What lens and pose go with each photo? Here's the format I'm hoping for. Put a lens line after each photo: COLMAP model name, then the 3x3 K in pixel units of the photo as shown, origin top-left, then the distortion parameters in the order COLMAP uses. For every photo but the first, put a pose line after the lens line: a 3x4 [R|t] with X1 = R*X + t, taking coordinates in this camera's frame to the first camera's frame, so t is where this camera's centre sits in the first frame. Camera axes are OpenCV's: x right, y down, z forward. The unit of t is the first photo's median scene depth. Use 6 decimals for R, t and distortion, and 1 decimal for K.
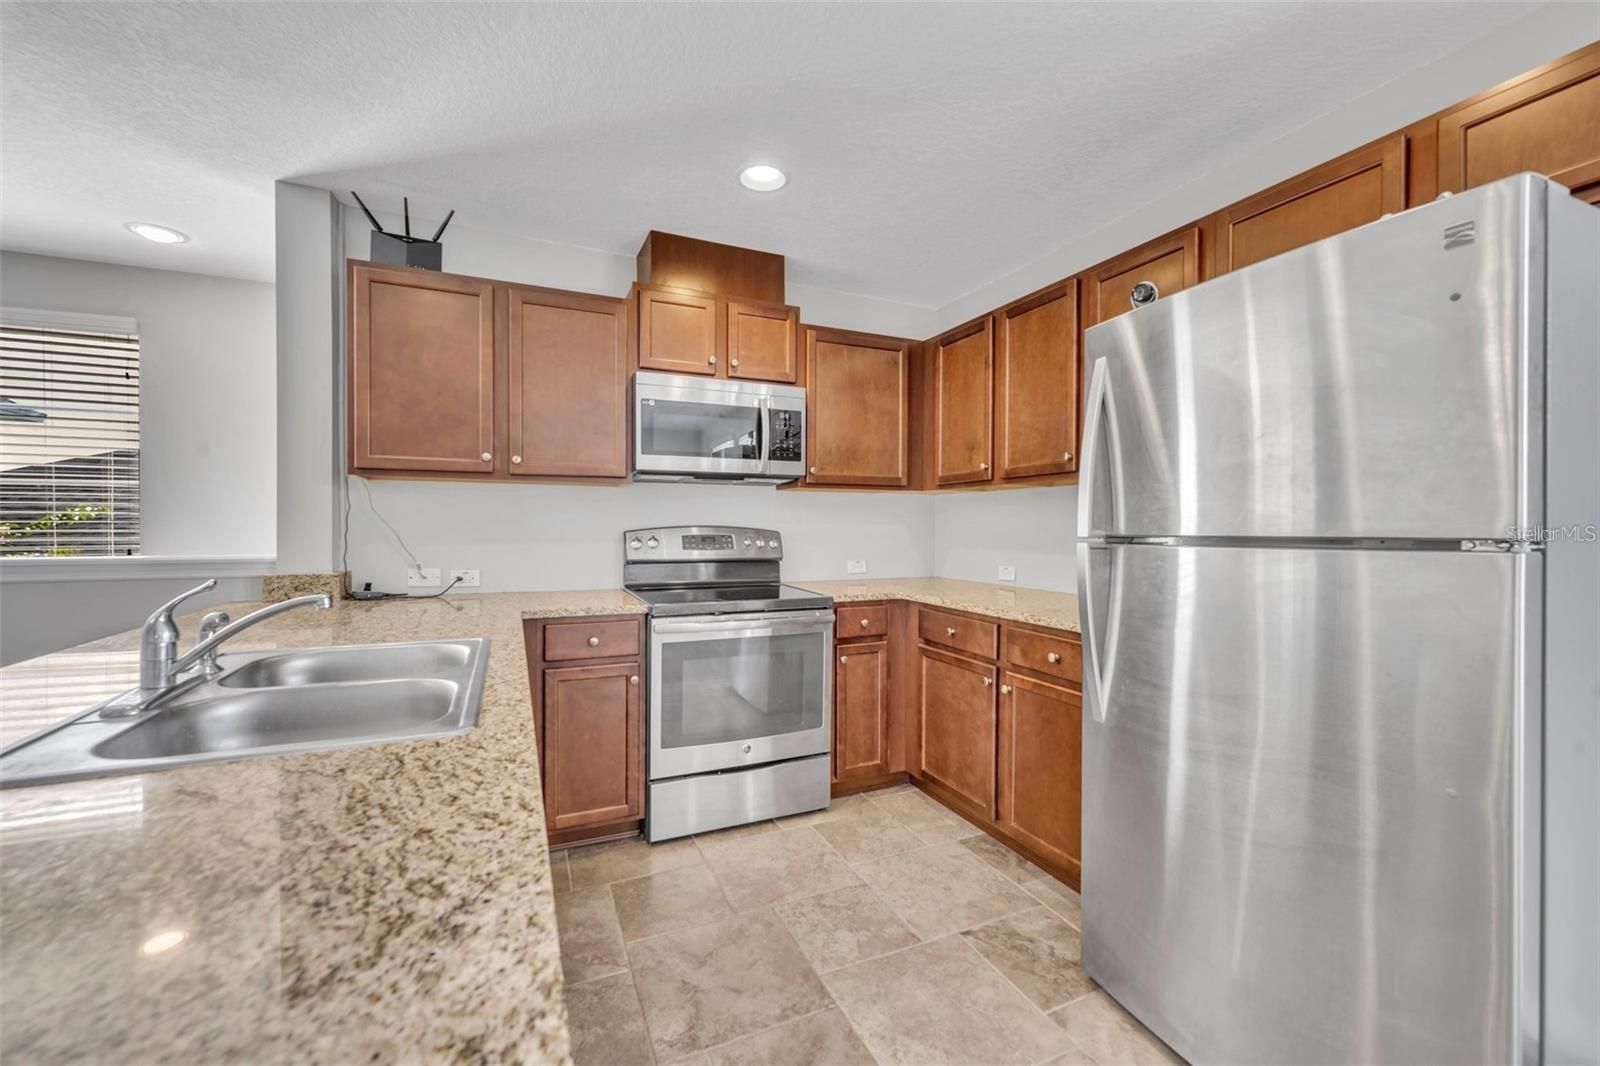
lens RADIAL K [[642.0, 0, 800.0], [0, 642.0, 533.0], [0, 0, 1]] dist [-0.001387, -0.000128]
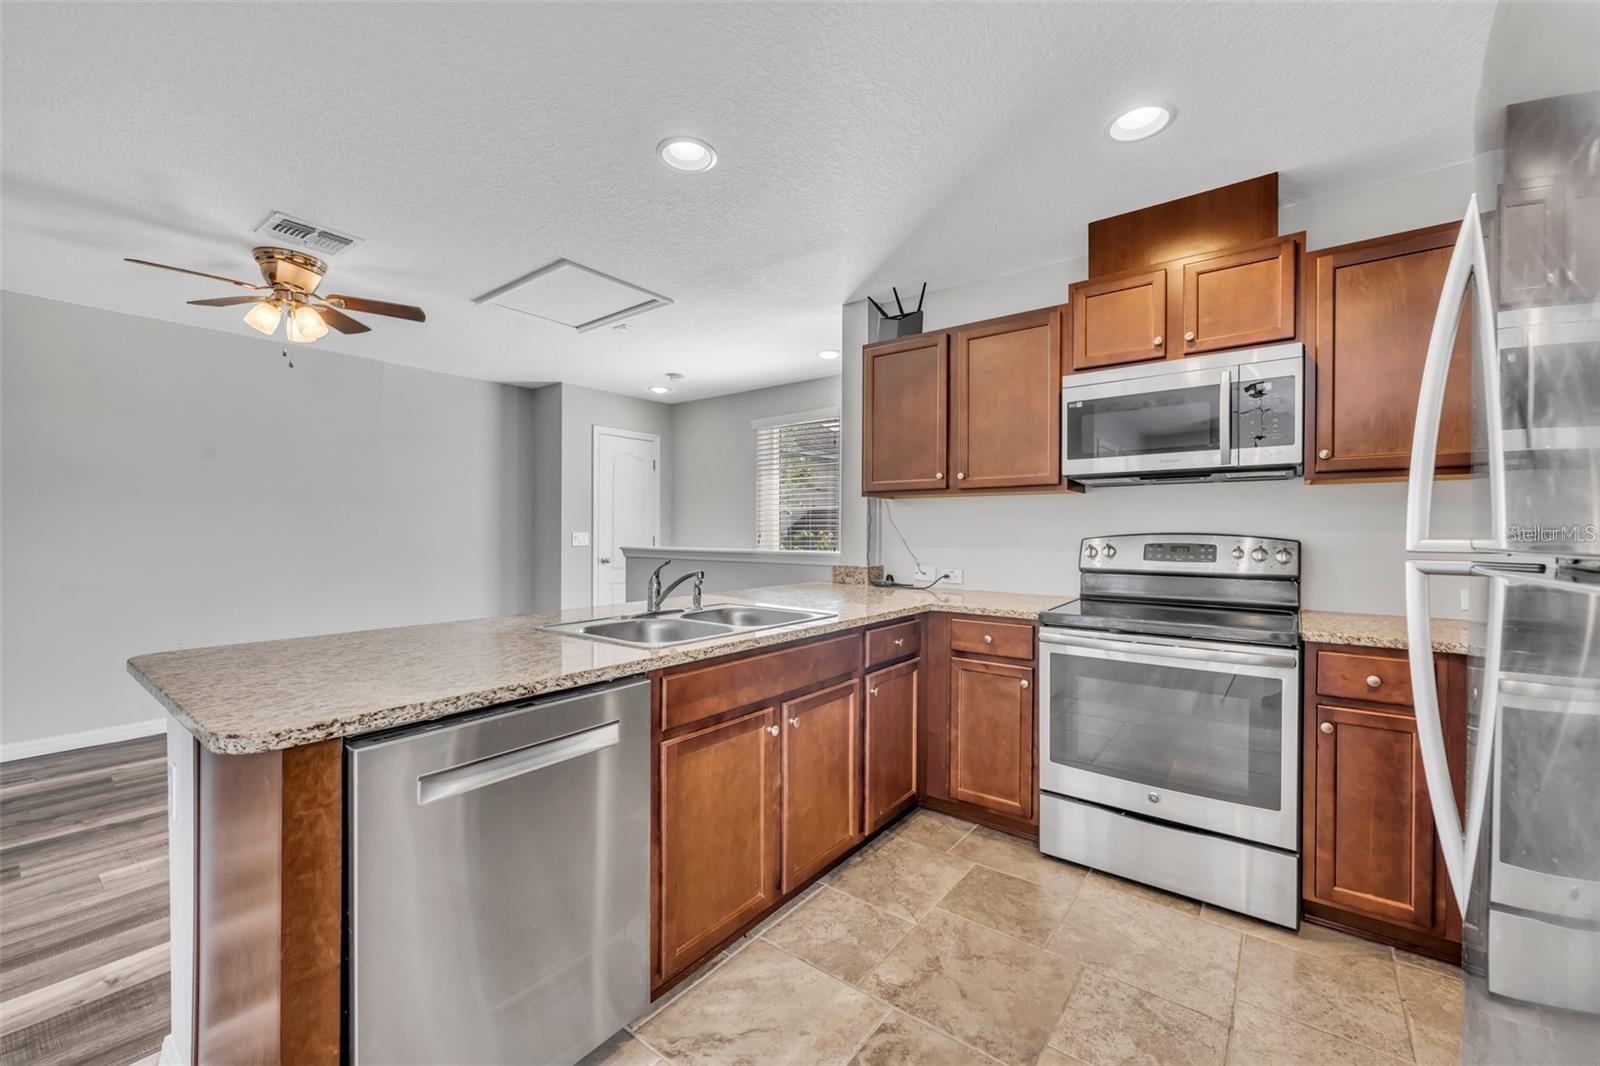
lens RADIAL K [[637.1, 0, 802.6], [0, 637.1, 534.6], [0, 0, 1]] dist [-0.000629, -0.000146]
pose [[0.471468, 0.002033, -0.881881, 0.410894], [-0.011455, 0.999927, -0.003819, 0.000009], [0.881809, 0.011903, 0.471457, 0.185269]]
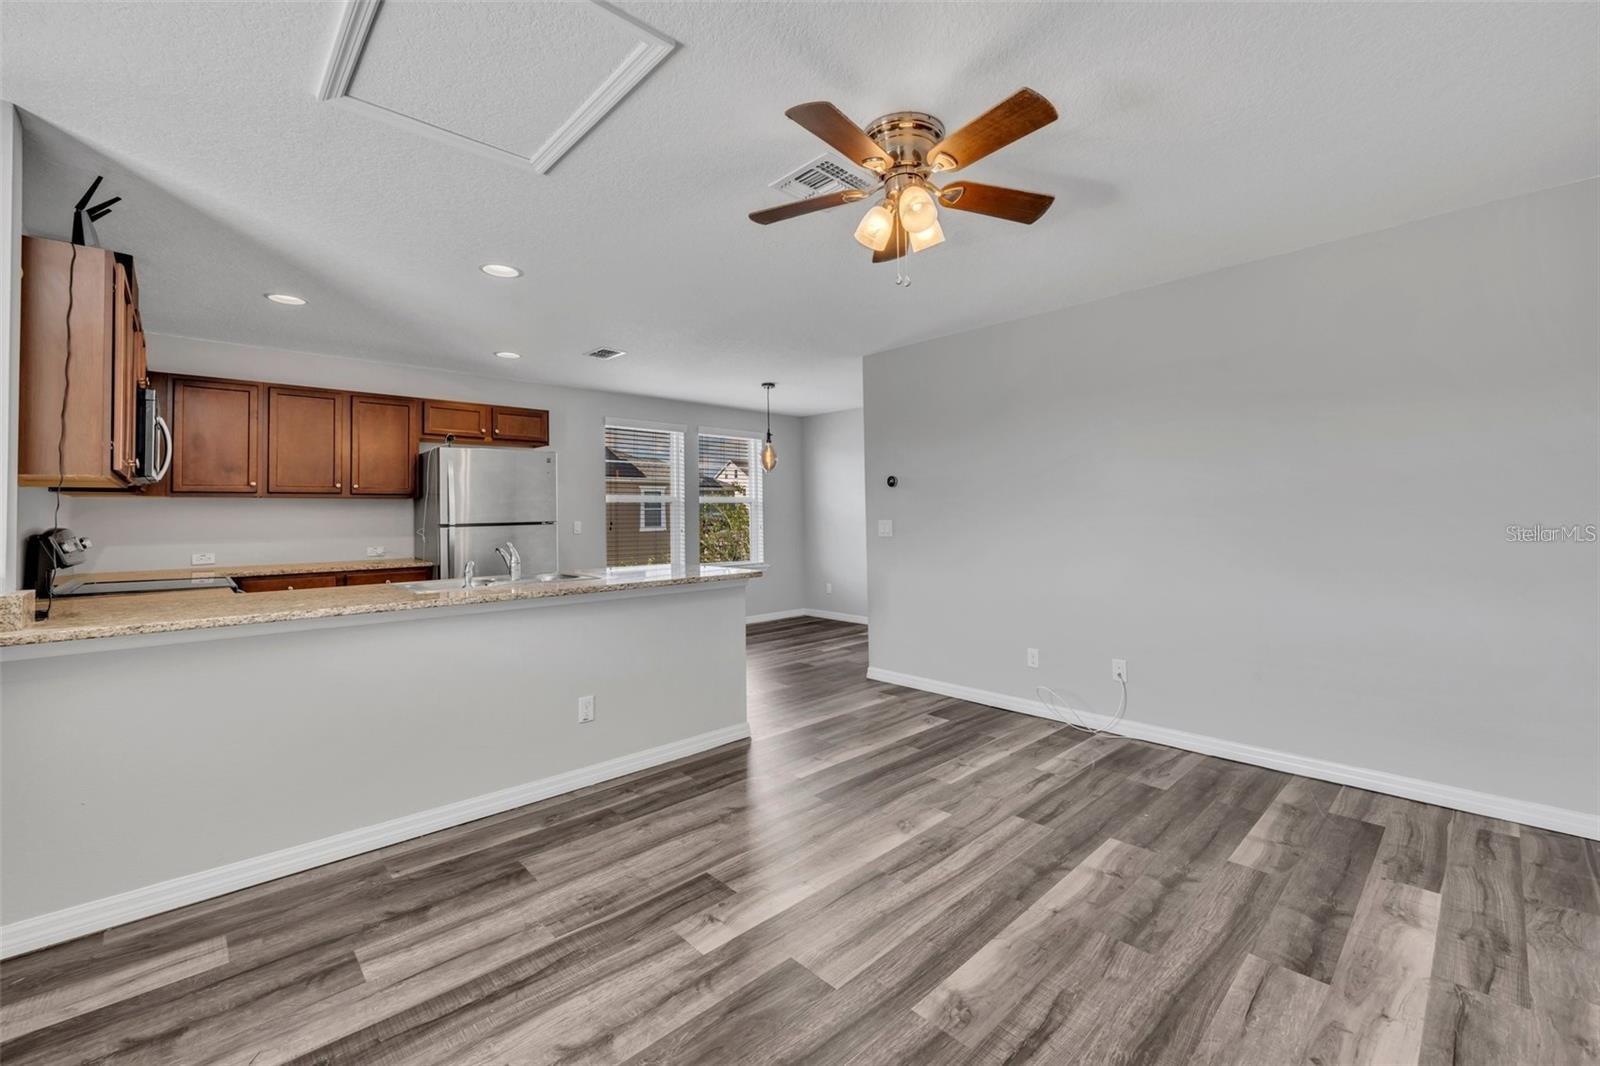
lens RADIAL K [[655.3, 0, 807.5], [0, 655.3, 502.0], [0, 0, 1]] dist [-0.000042, -0.000258]
pose [[-0.330788, 0.018712, 0.943519, -1.662917], [0.022160, 0.999682, -0.012057, -0.015937], [-0.943445, 0.016920, -0.331098, 0.299722]]
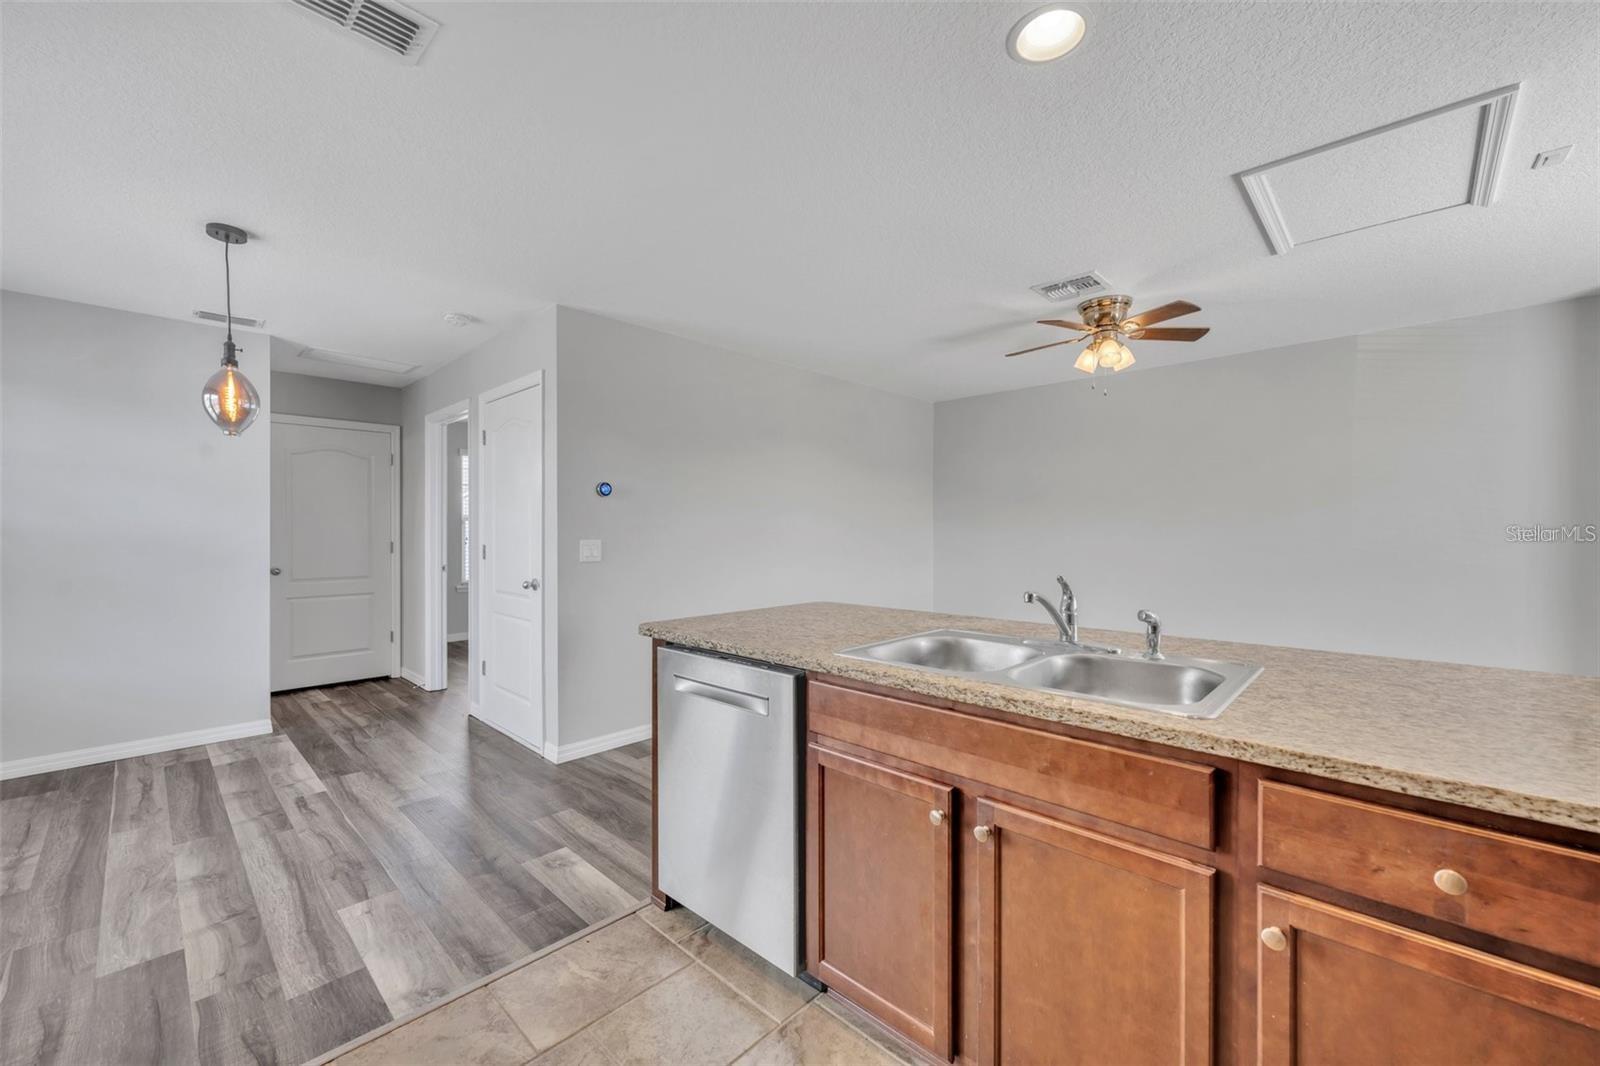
lens RADIAL K [[637.1, 0, 802.6], [0, 637.1, 534.6], [0, 0, 1]] dist [-0.000629, -0.000146]
pose [[-0.928077, -0.001562, -0.372385, 0.075924], [-0.007335, 0.999874, 0.014087, -0.016320], [0.372316, 0.015805, -0.927971, 0.892808]]
